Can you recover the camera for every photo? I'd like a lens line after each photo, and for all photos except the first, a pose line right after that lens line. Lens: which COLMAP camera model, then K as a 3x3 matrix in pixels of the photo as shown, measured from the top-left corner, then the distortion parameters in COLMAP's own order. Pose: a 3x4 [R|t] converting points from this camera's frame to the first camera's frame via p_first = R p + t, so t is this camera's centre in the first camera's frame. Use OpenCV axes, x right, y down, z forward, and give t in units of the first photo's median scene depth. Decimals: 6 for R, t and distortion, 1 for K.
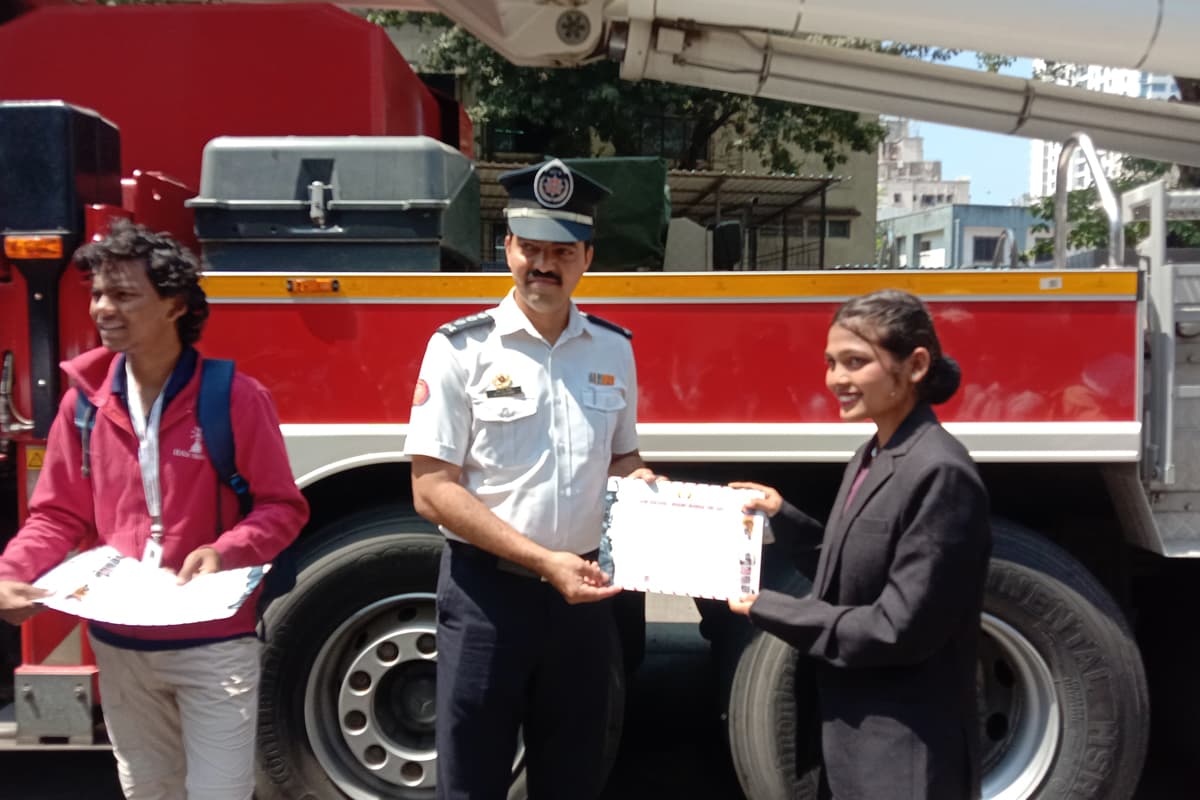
lens RADIAL K [[1035.4, 0, 600.0], [0, 1035.4, 400.0], [0, 0, 1]] dist [0.119627, -0.154072]
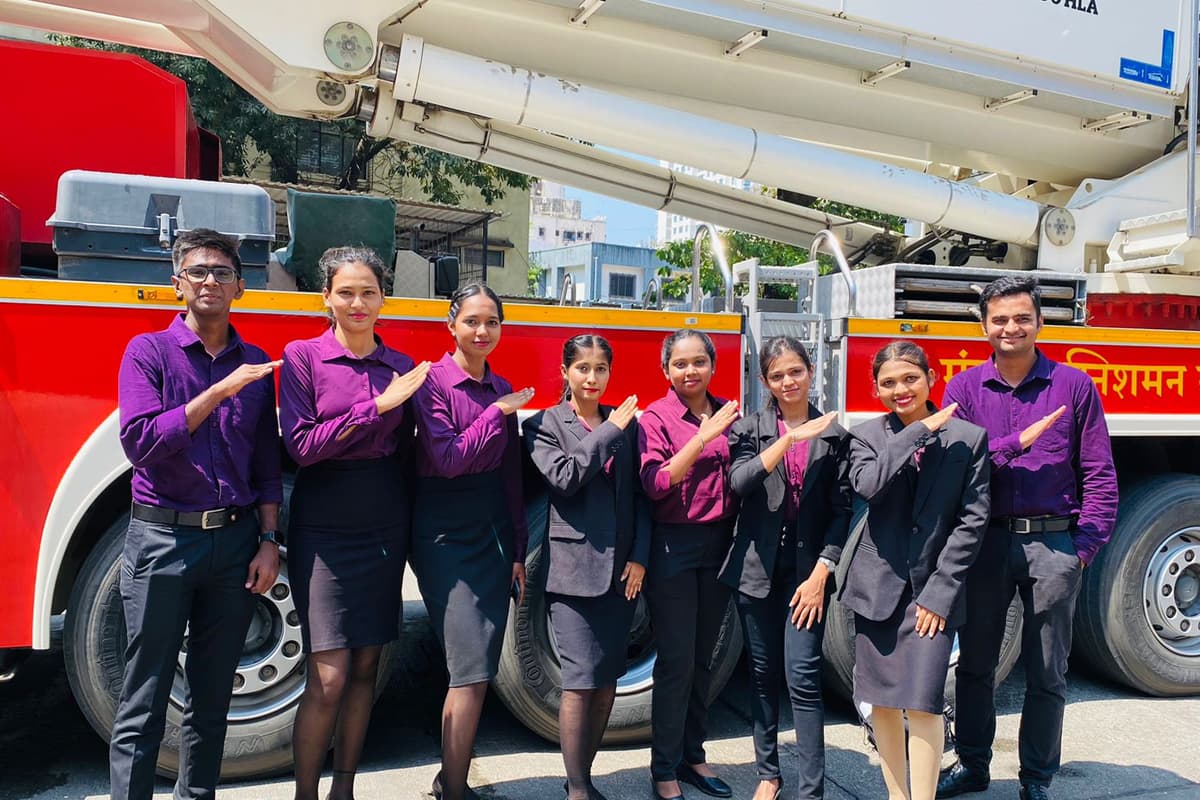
lens RADIAL K [[1035.4, 0, 600.0], [0, 1035.4, 400.0], [0, 0, 1]] dist [0.119627, -0.154072]
pose [[0.943473, 0.019062, 0.330900, -0.123553], [-0.012398, 0.999676, -0.022239, 0.025220], [-0.331217, 0.016879, 0.943404, -0.239449]]
